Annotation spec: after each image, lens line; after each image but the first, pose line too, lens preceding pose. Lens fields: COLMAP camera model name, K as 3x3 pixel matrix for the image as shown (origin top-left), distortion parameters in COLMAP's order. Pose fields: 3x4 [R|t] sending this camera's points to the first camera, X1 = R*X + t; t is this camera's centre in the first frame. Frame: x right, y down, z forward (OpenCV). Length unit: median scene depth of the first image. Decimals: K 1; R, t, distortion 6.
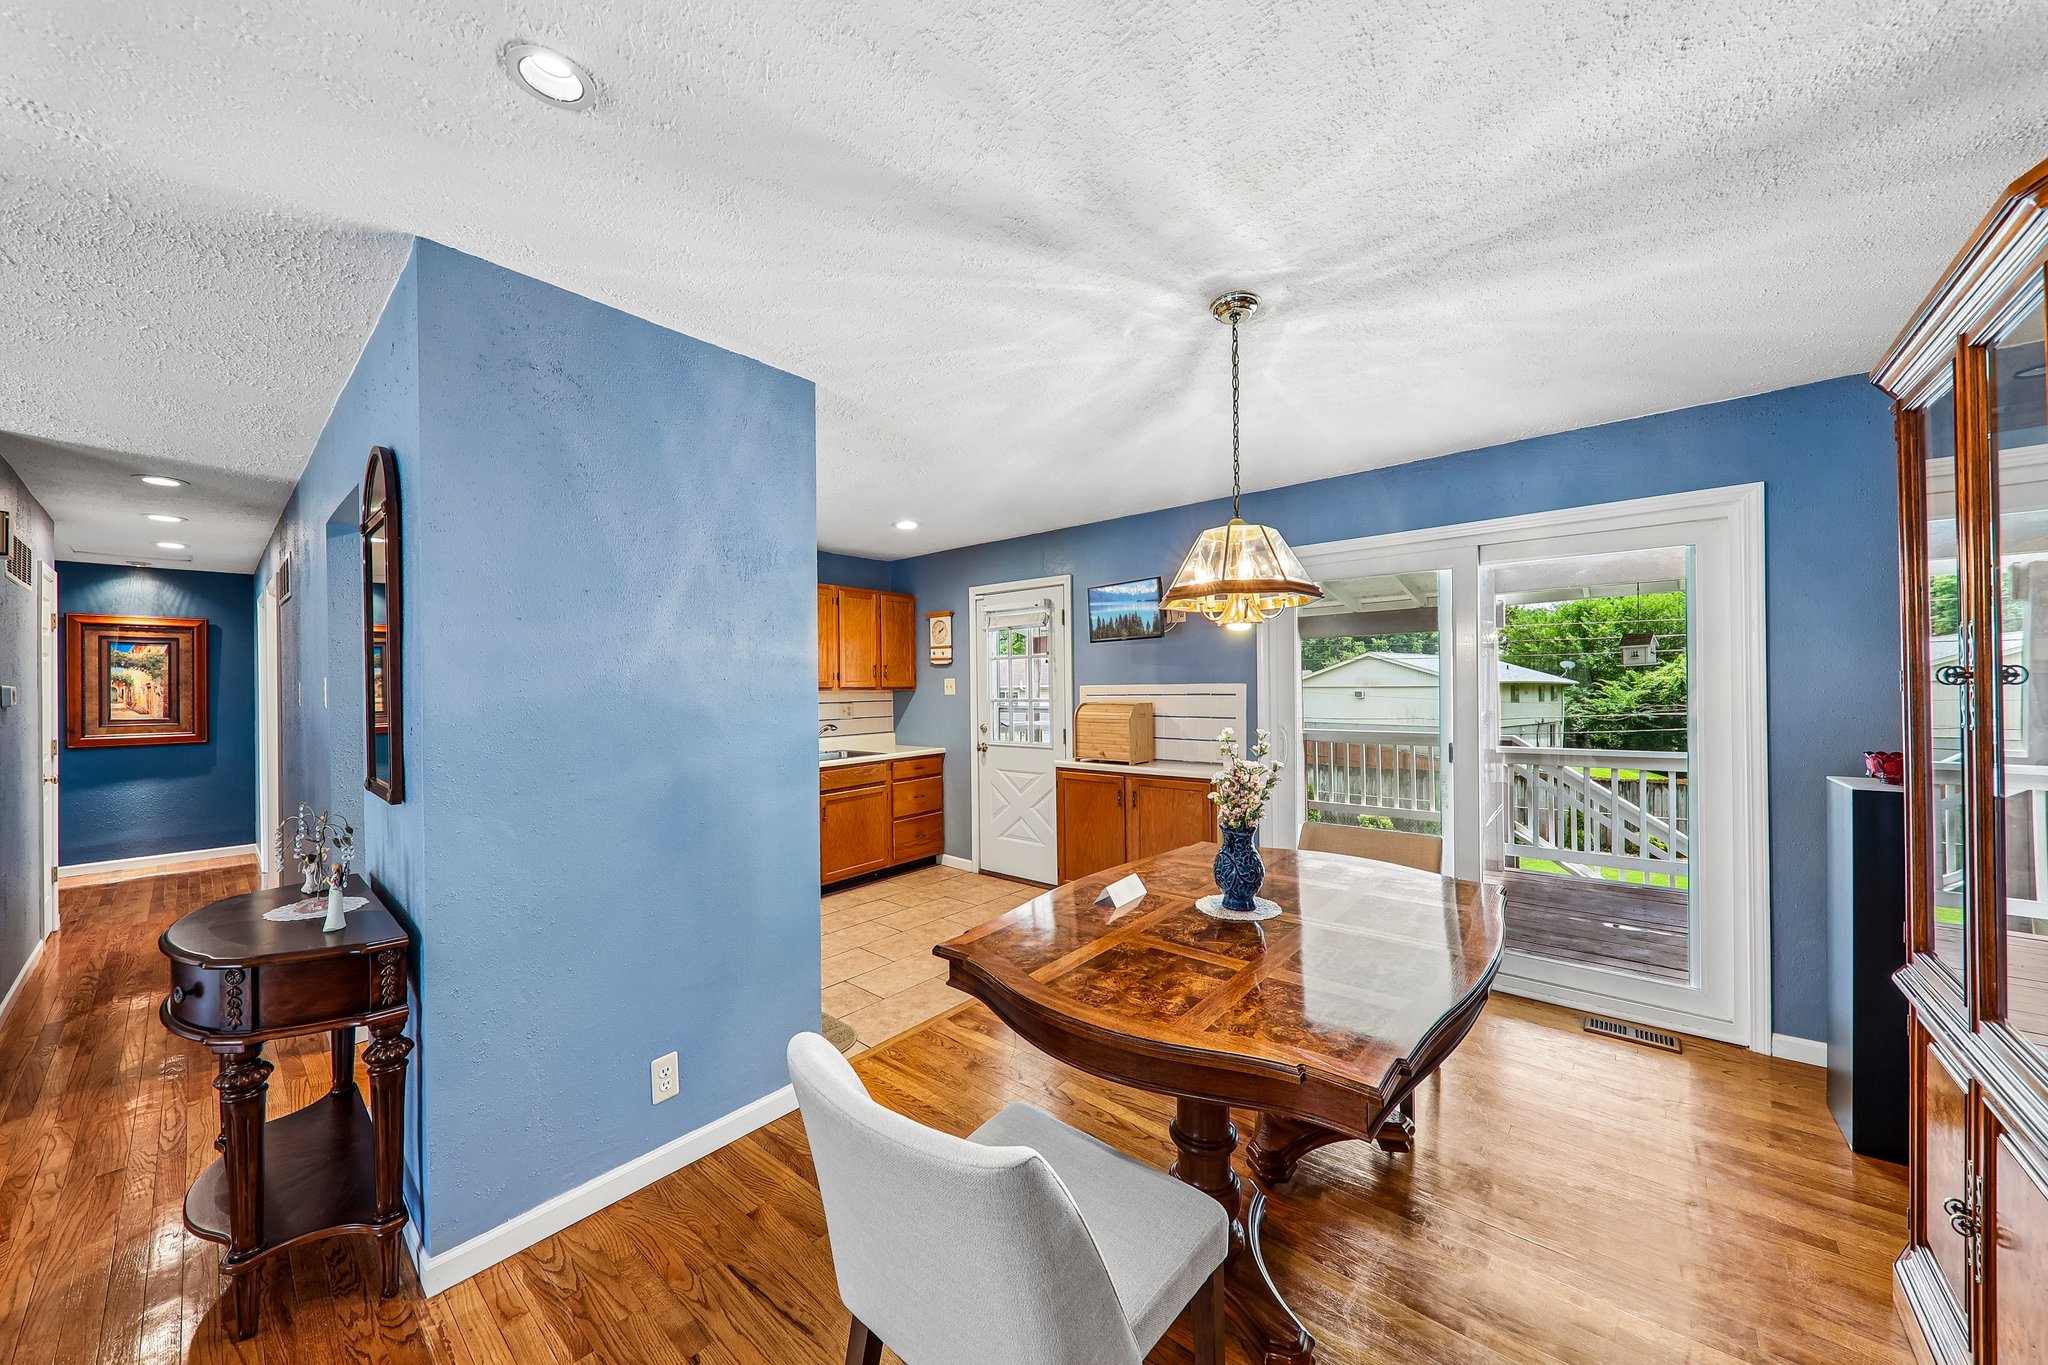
lens RADIAL K [[704.4, 0, 1017.6], [0, 704.4, 686.2], [0, 0, 1]] dist [0.010860, -0.007781]
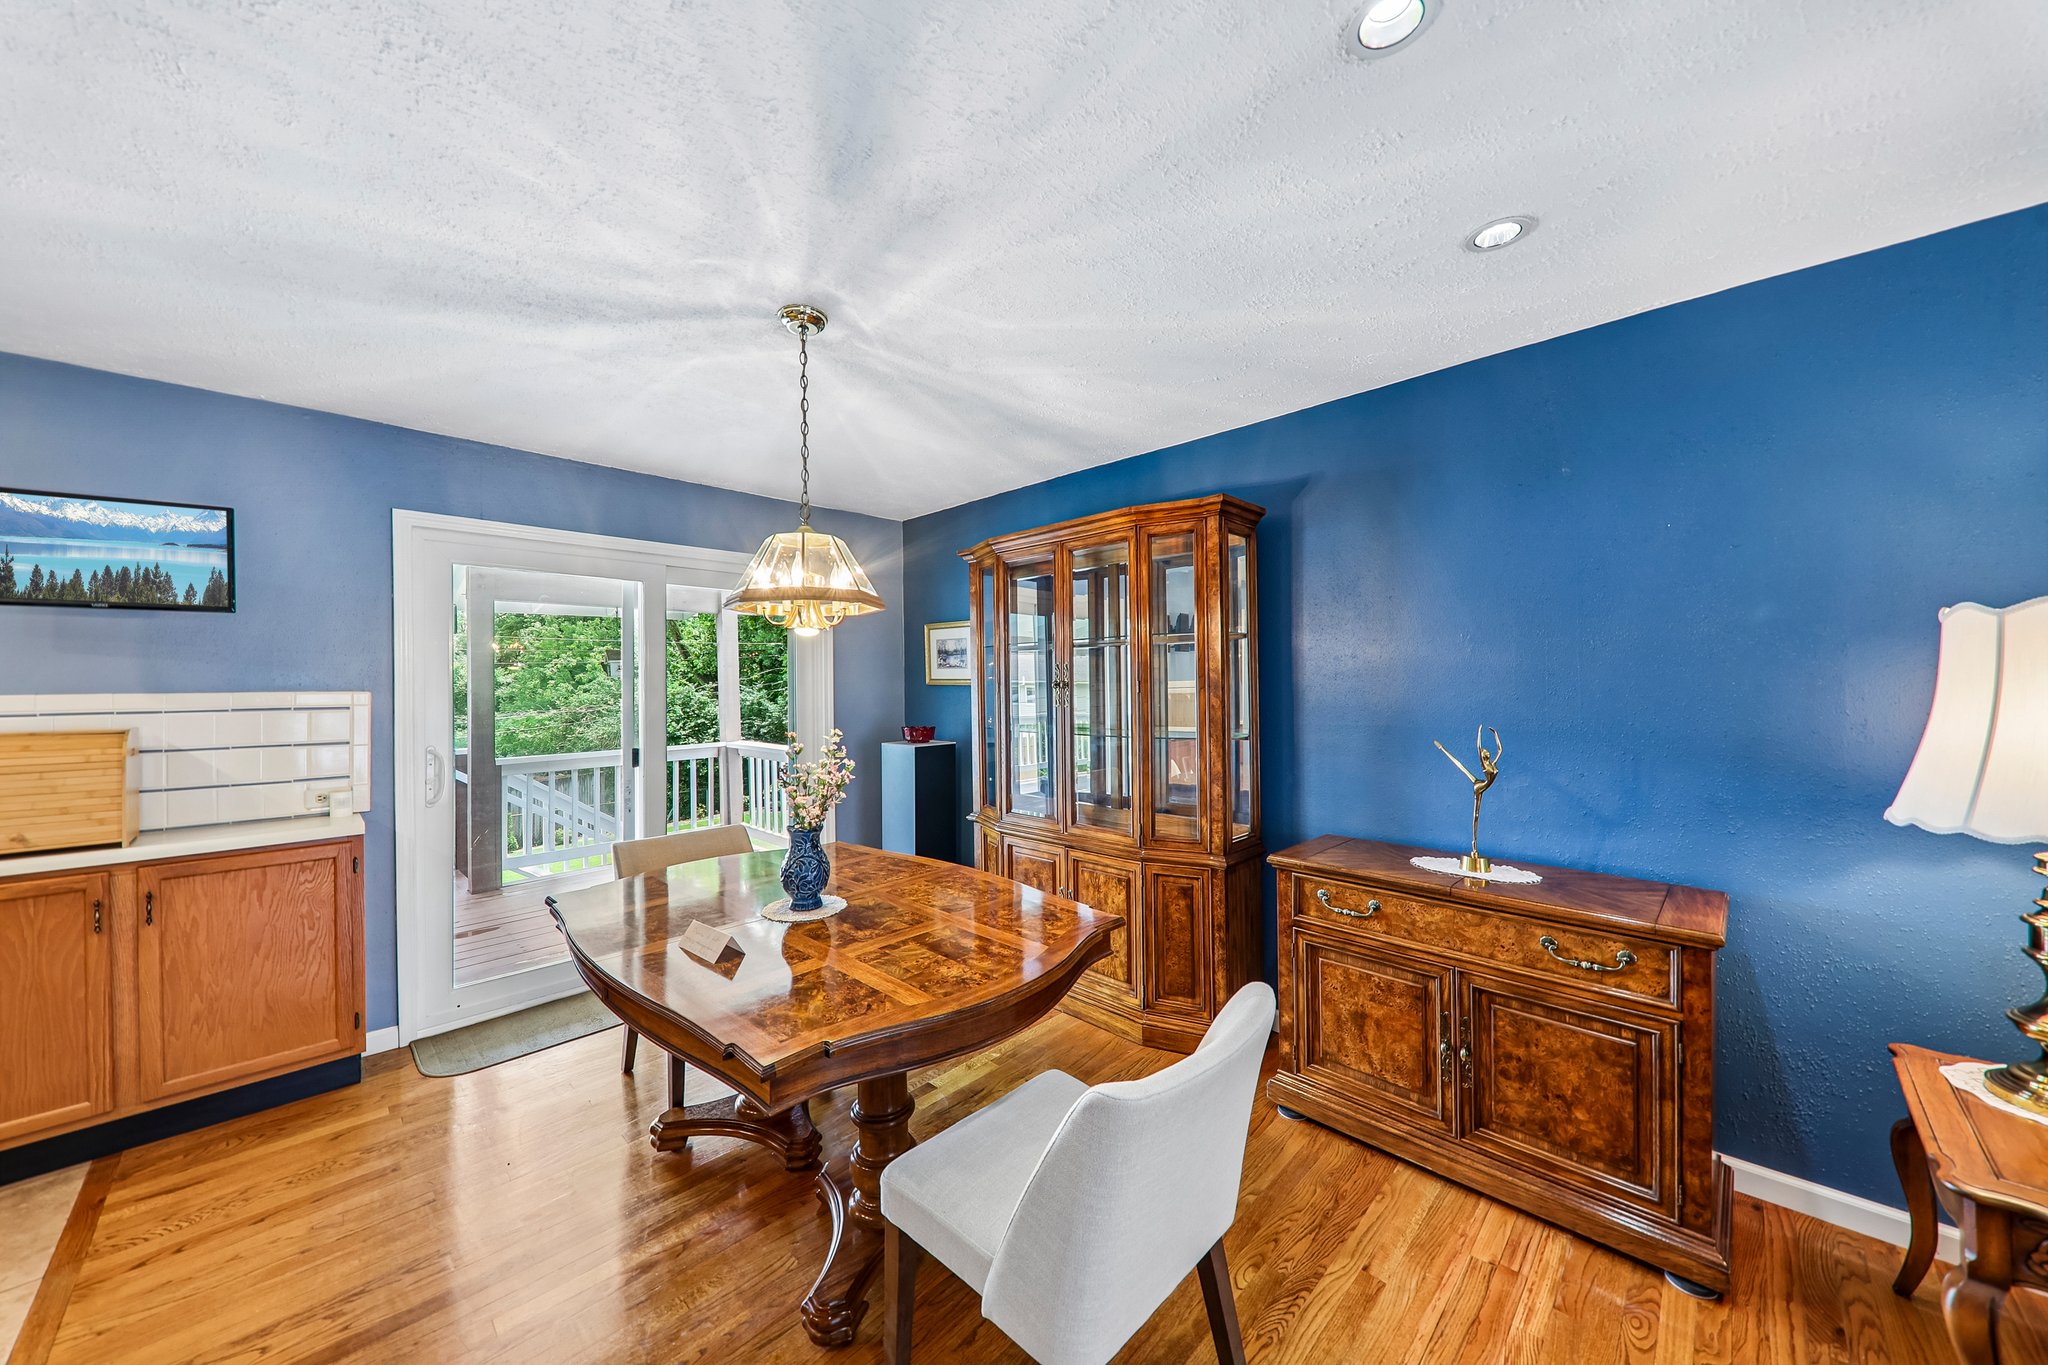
lens RADIAL K [[704.4, 0, 1017.6], [0, 704.4, 686.2], [0, 0, 1]] dist [0.010860, -0.007781]
pose [[0.059290, 0.002343, 0.998238, -0.532476], [0.011684, 0.999927, -0.003041, 0.001285], [-0.998172, 0.011844, 0.059258, 0.486926]]
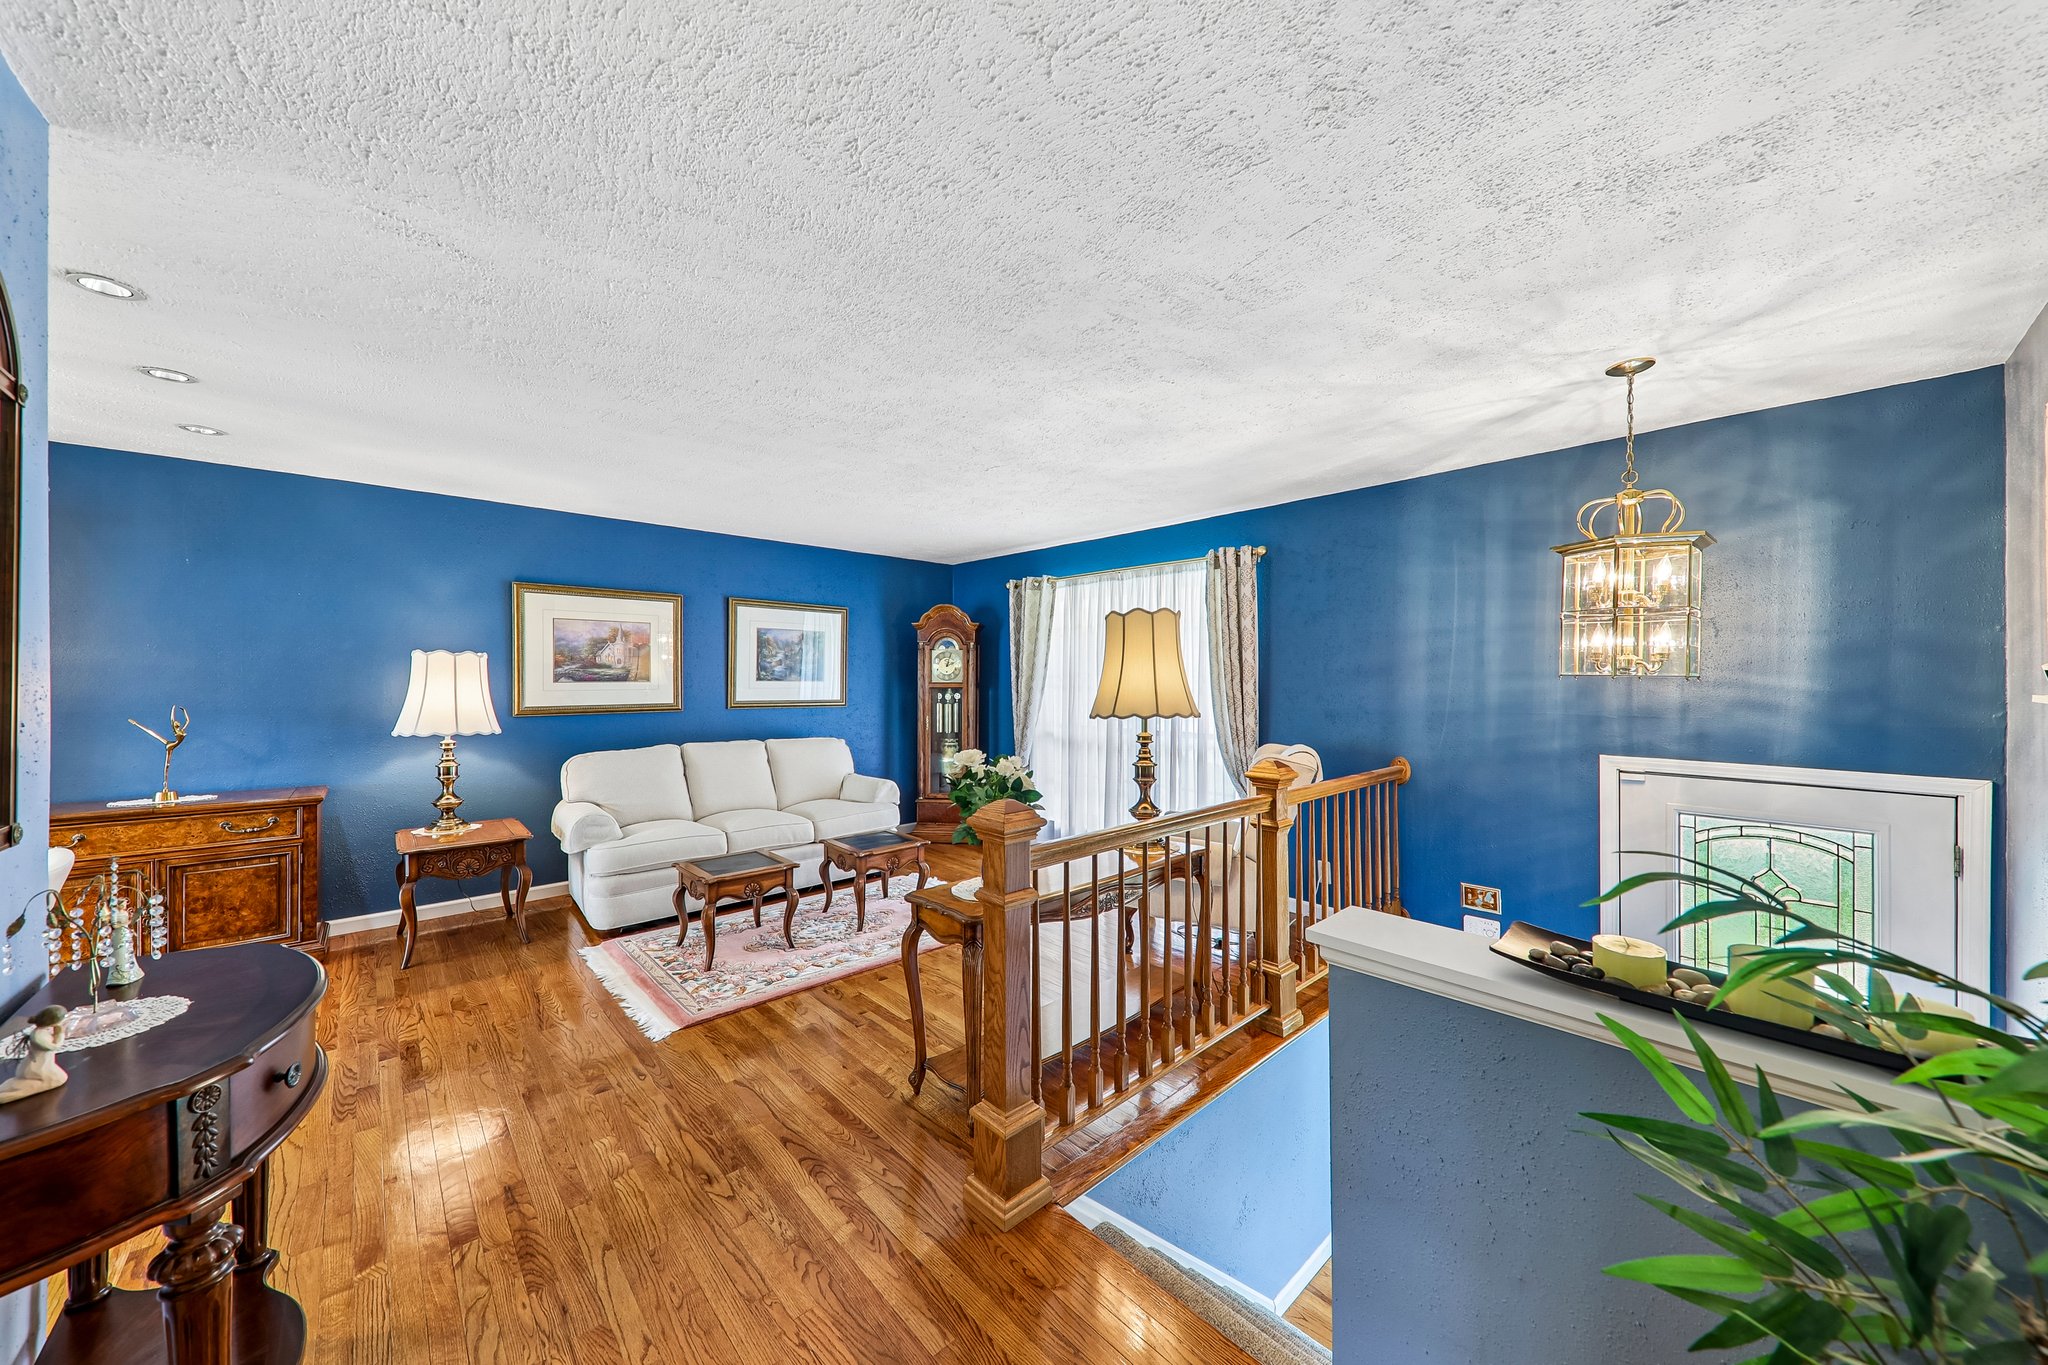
lens RADIAL K [[717.4, 0, 1021.6], [0, 717.4, 670.5], [0, 0, 1]] dist [-0.000291, -0.000124]
pose [[-0.995118, 0.003782, 0.098615, -1.382634], [0.003458, 0.999988, -0.003455, -0.005079], [-0.098627, -0.003097, -0.995120, 1.173981]]
